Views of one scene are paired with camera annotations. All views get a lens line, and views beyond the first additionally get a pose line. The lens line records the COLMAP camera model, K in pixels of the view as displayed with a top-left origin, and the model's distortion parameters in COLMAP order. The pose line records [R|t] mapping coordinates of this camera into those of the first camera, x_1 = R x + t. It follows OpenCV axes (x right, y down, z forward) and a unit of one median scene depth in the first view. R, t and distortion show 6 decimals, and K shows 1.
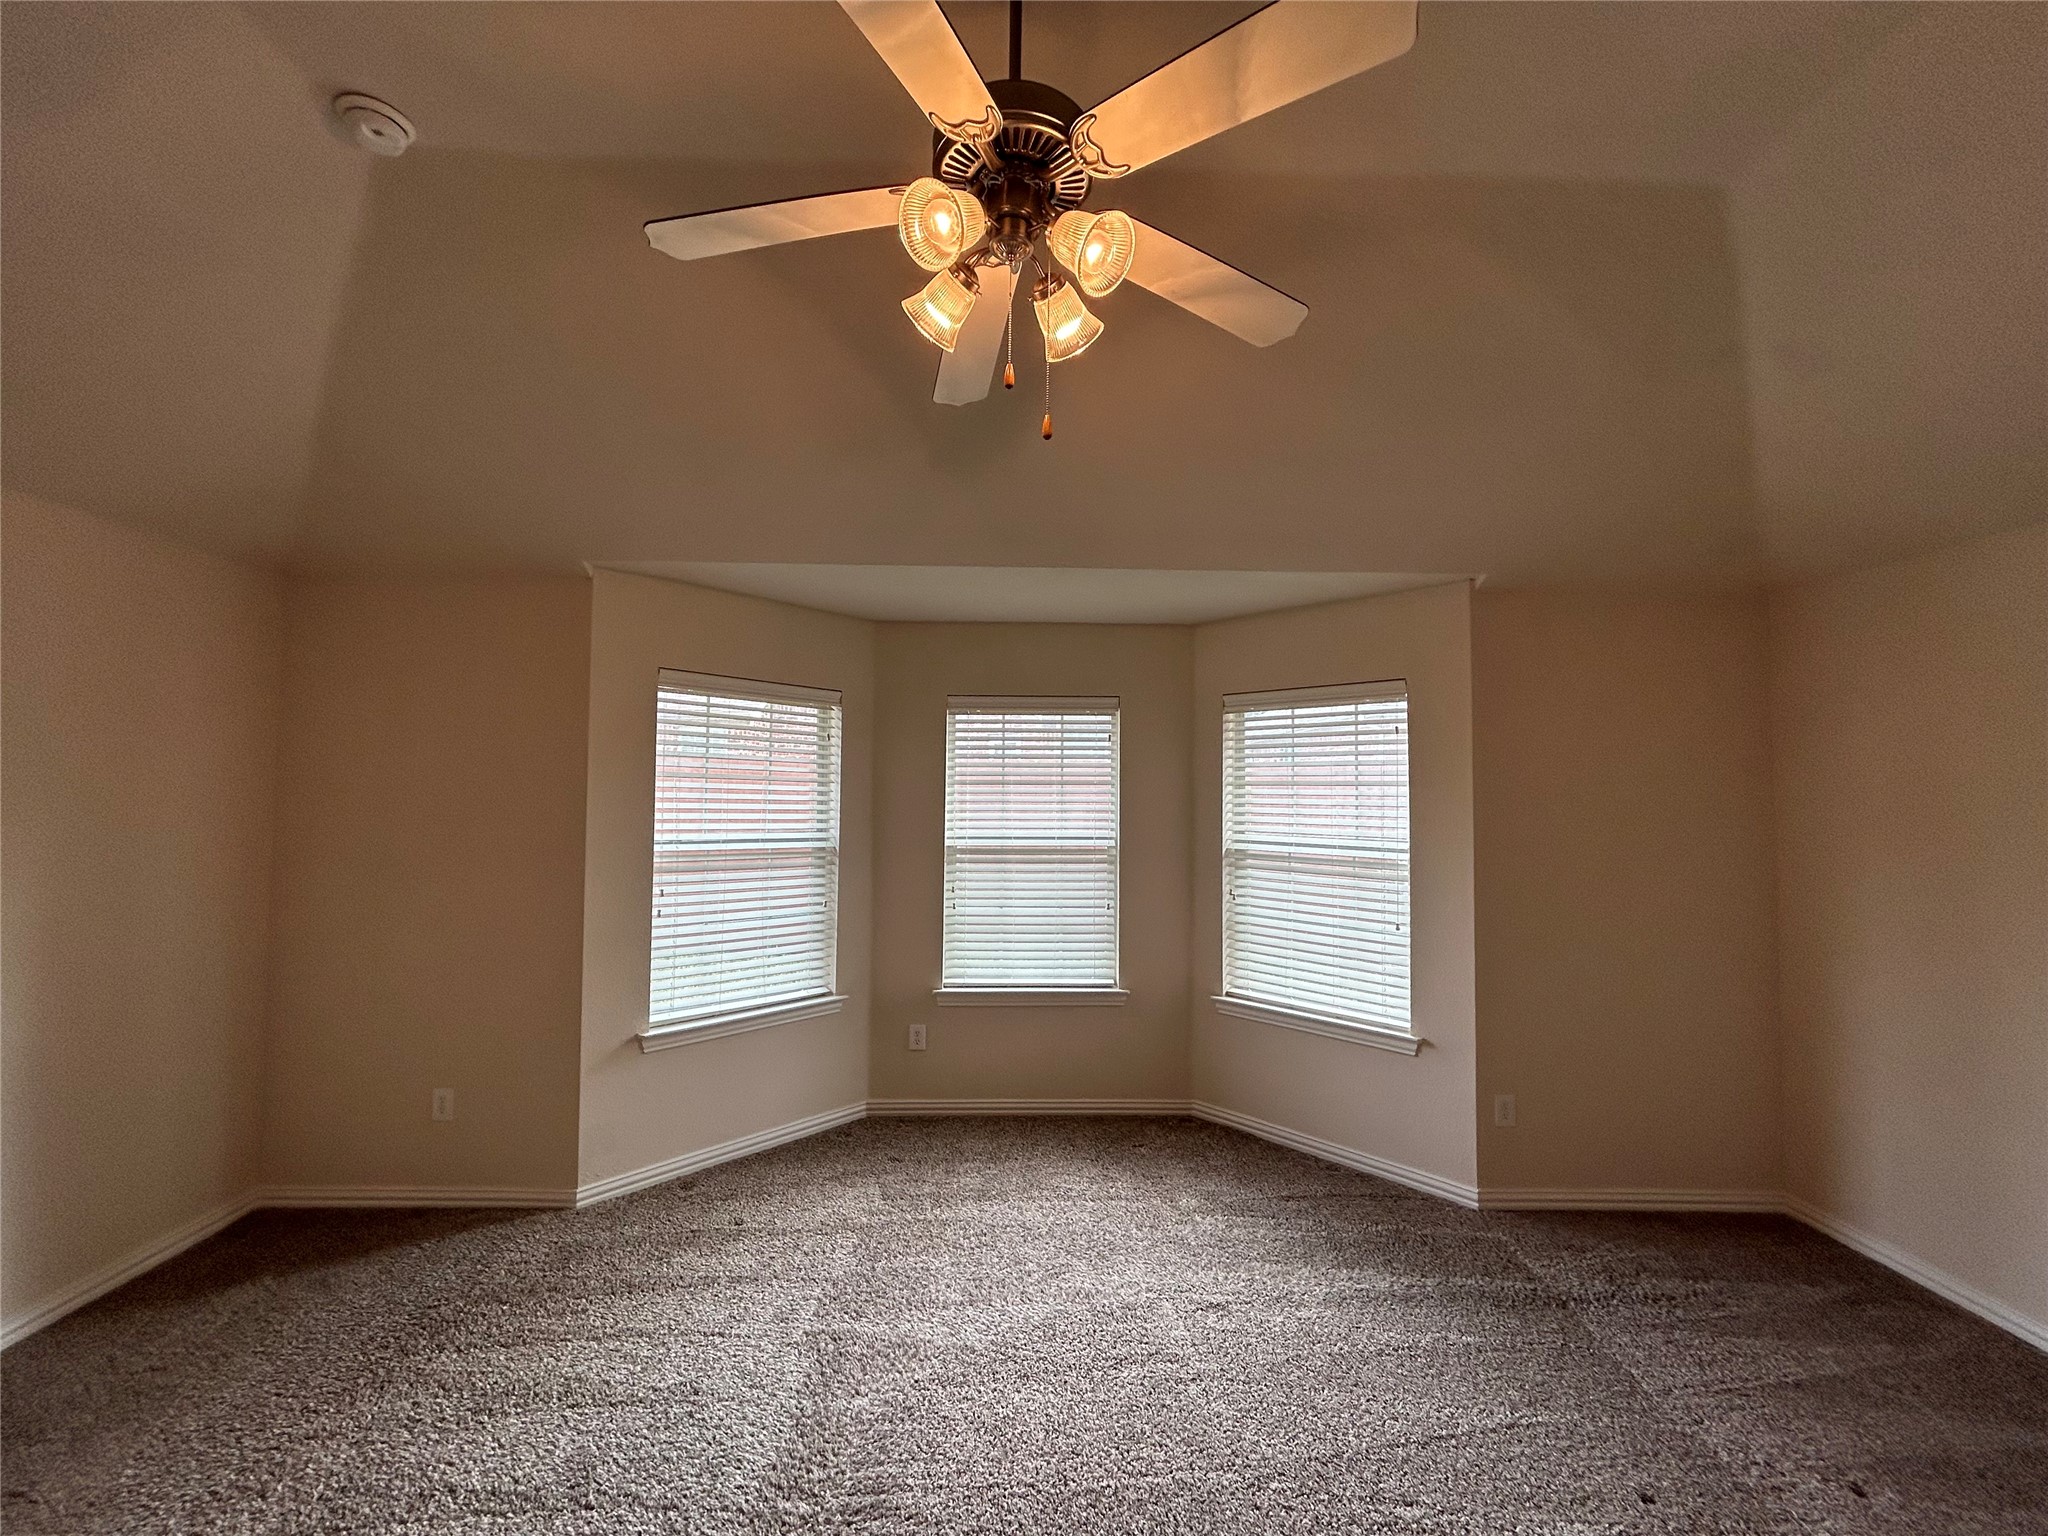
lens RADIAL K [[811.4, 0, 1013.9], [0, 811.4, 766.9], [0, 0, 1]] dist [-0.014037, 0.000144]
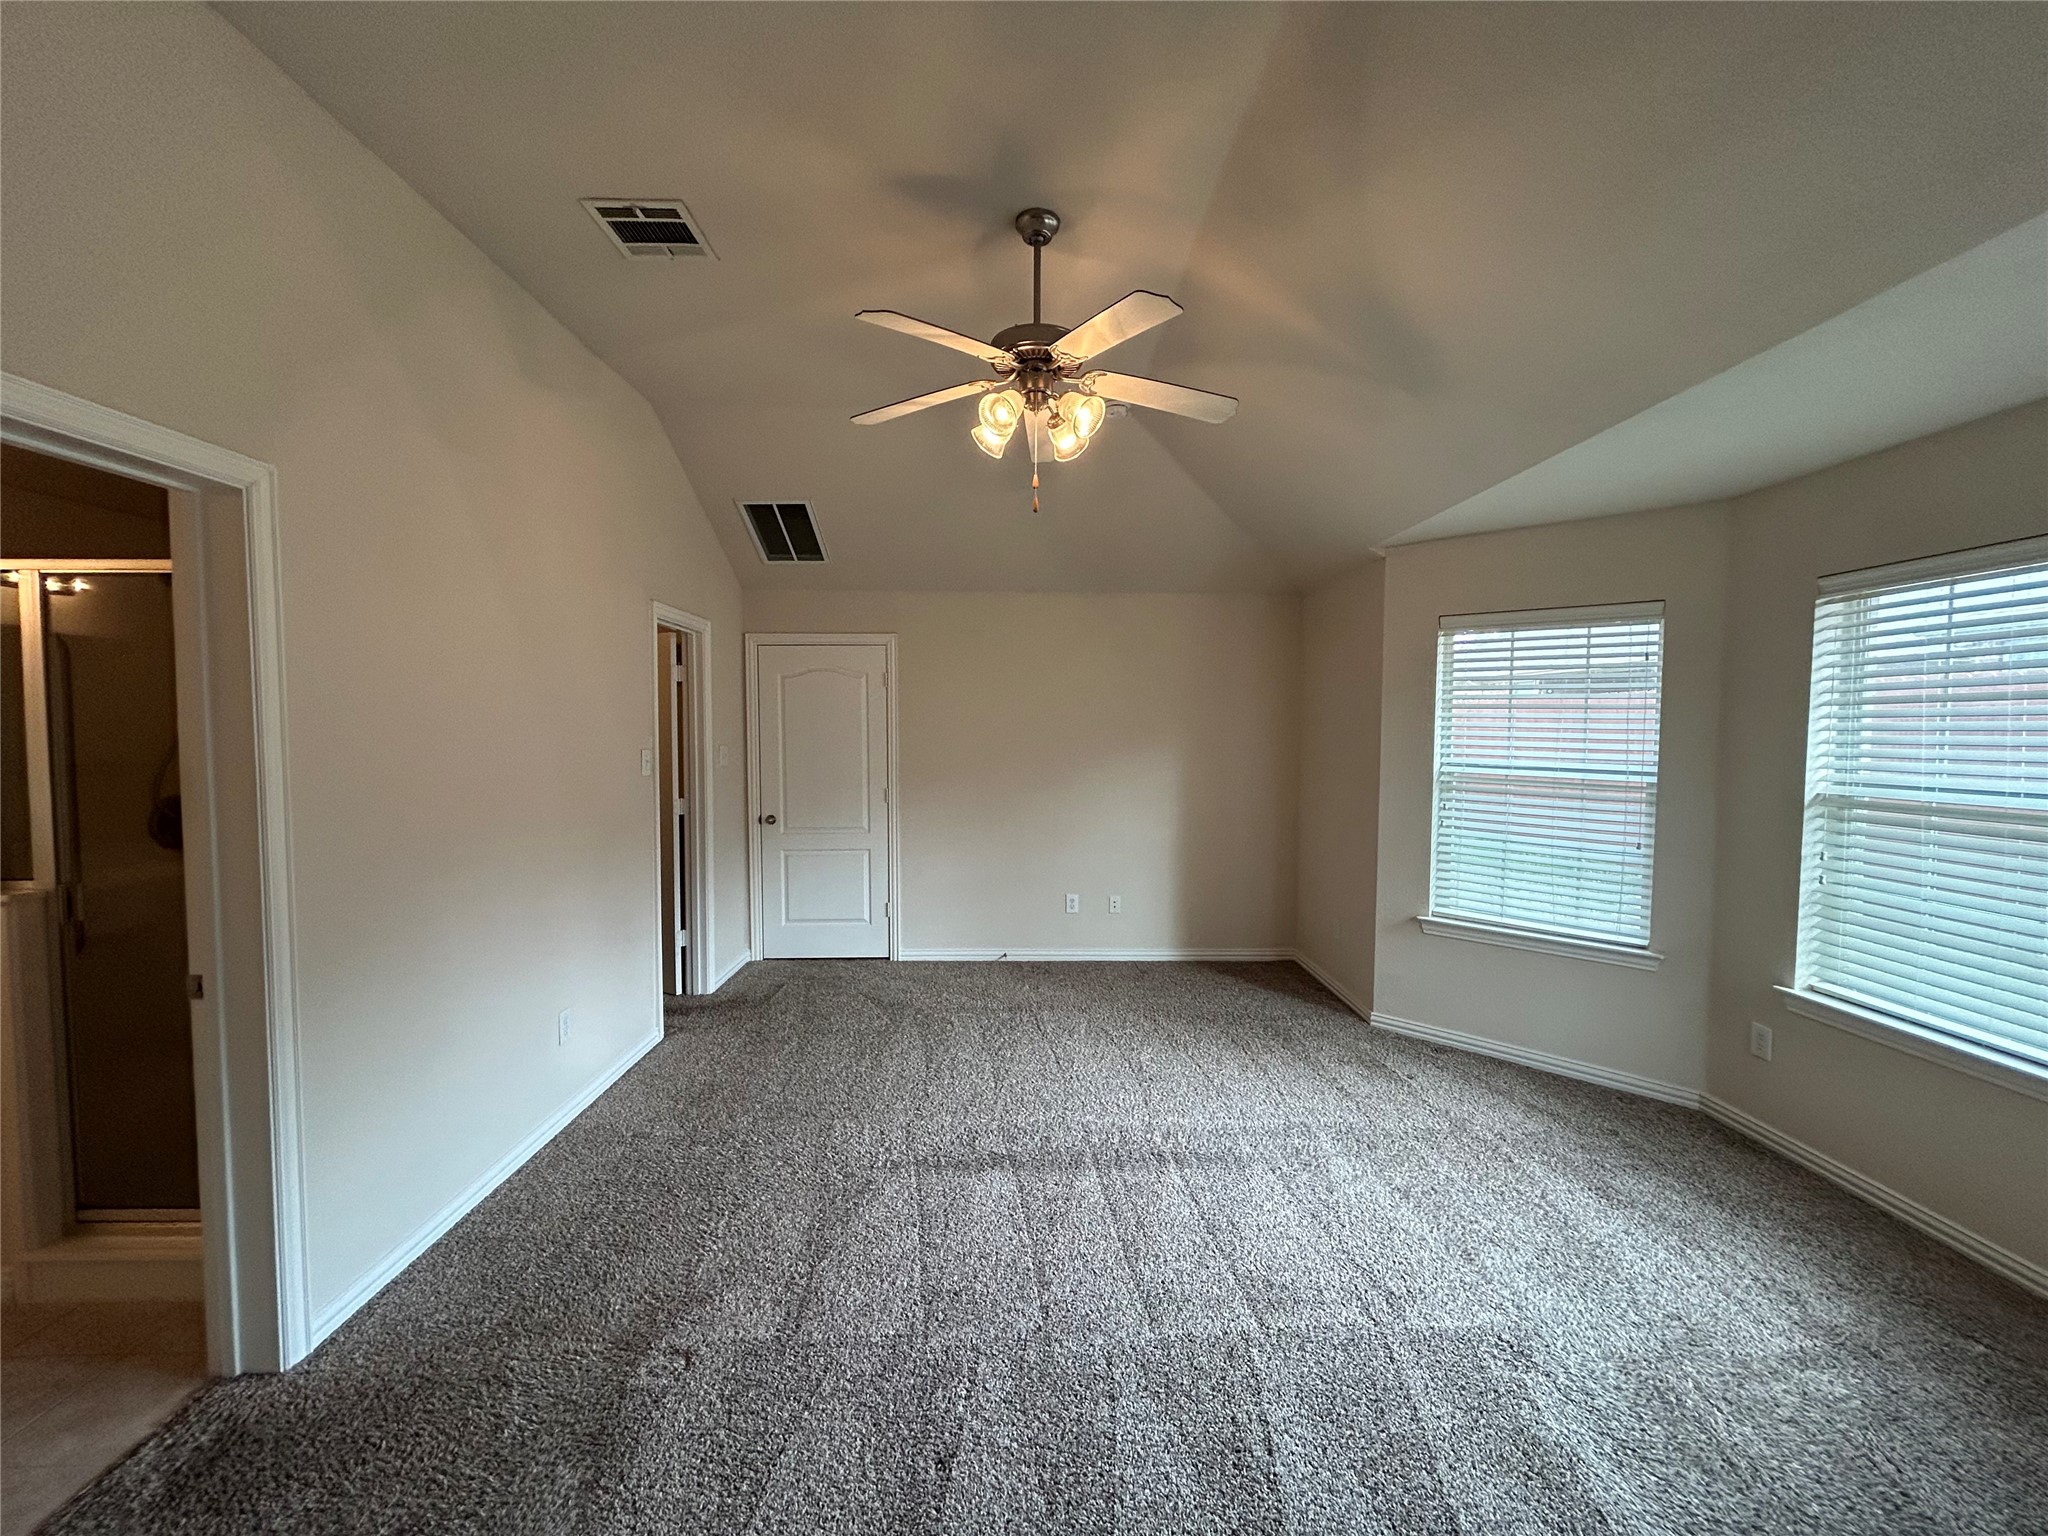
lens RADIAL K [[811.4, 0, 1013.9], [0, 811.4, 766.9], [0, 0, 1]] dist [-0.014037, 0.000144]
pose [[-0.010035, 0.045051, -0.998934, 0.767384], [0.040907, 0.998167, 0.044605, 0.018185], [0.999113, -0.040416, -0.011859, 0.390259]]
